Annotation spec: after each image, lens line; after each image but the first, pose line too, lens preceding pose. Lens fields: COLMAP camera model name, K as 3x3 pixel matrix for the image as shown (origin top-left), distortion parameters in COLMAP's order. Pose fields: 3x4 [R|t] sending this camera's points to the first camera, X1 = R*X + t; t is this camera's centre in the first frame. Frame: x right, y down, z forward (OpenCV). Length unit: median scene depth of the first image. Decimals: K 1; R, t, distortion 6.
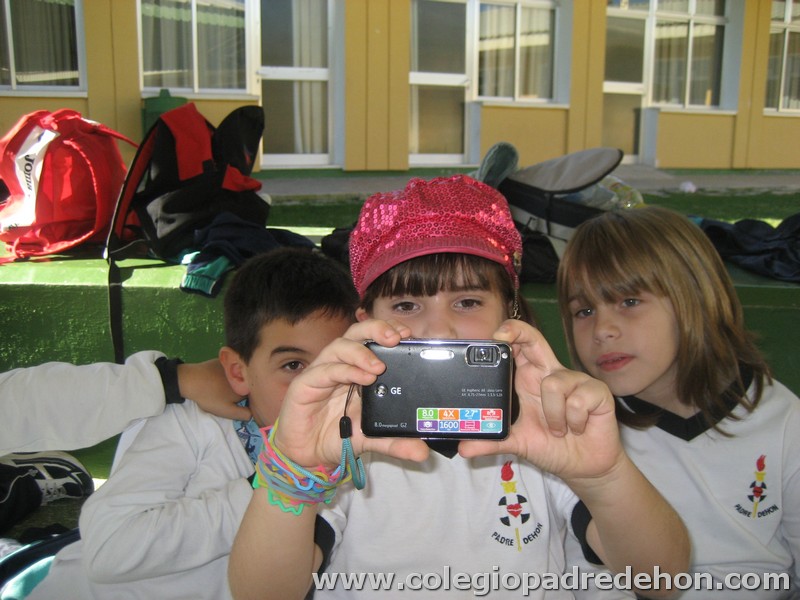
lens RADIAL K [[819.1, 0, 400.0], [0, 819.1, 300.0], [0, 0, 1]] dist [-0.132422, 0.150675]
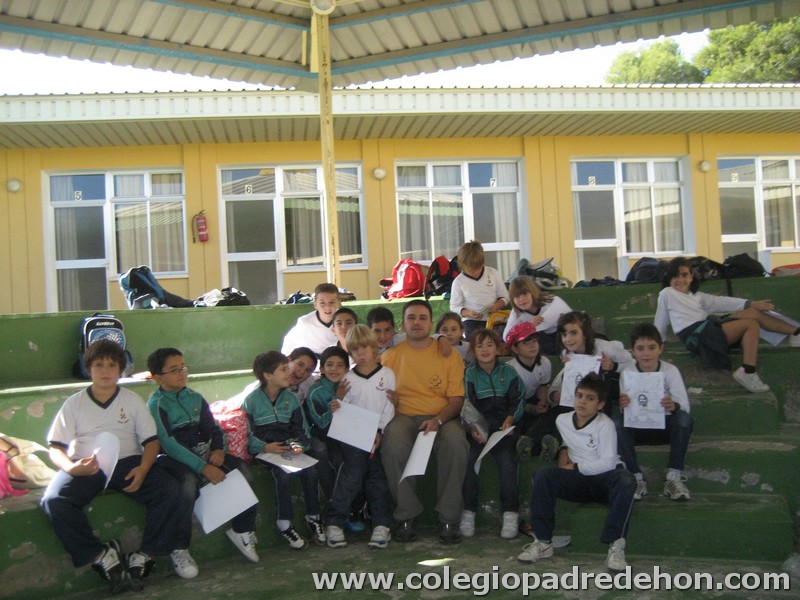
lens RADIAL K [[819.1, 0, 400.0], [0, 819.1, 300.0], [0, 0, 1]] dist [-0.132422, 0.150675]
pose [[0.961302, -0.060884, -0.268686, 0.101599], [0.003620, 0.977982, -0.208656, 0.137577], [0.275474, 0.199608, 0.940357, -0.472384]]
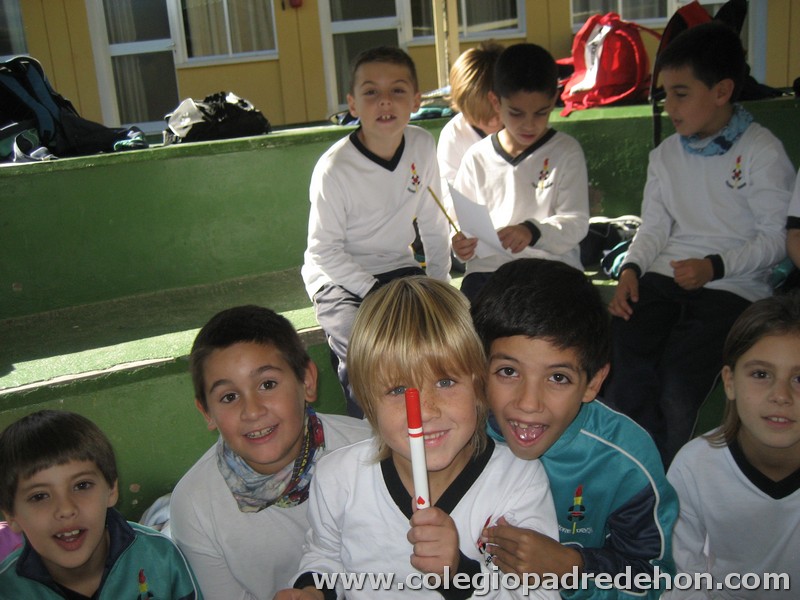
lens RADIAL K [[819.1, 0, 400.0], [0, 819.1, 300.0], [0, 0, 1]] dist [-0.132422, 0.150675]
pose [[0.890055, 0.032087, -0.454723, -0.011176], [-0.002227, 0.997814, 0.066050, 0.041320], [0.455848, -0.057775, 0.888181, -0.115356]]
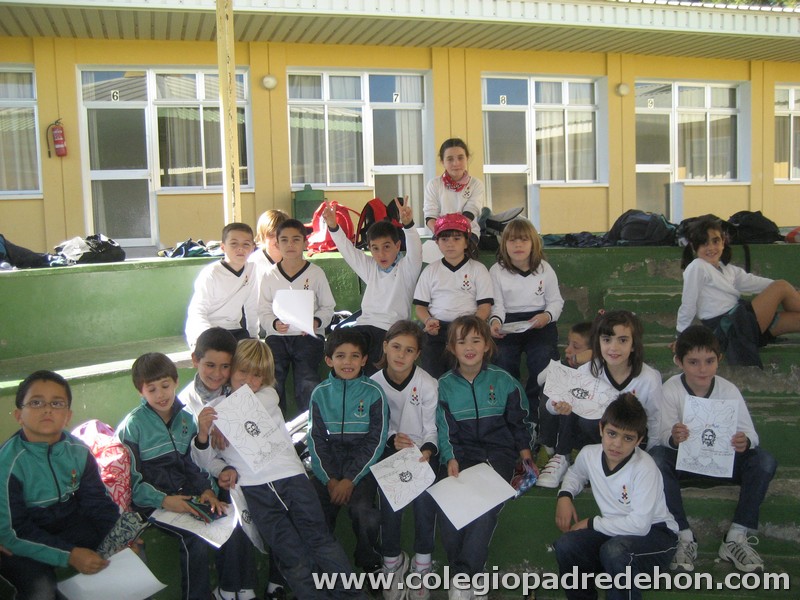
lens RADIAL K [[819.1, 0, 400.0], [0, 819.1, 300.0], [0, 0, 1]] dist [-0.132422, 0.150675]
pose [[0.992793, -0.026654, -0.116841, 0.027543], [0.015019, 0.994939, -0.099353, 0.076974], [0.118898, 0.096882, 0.988169, -0.344098]]
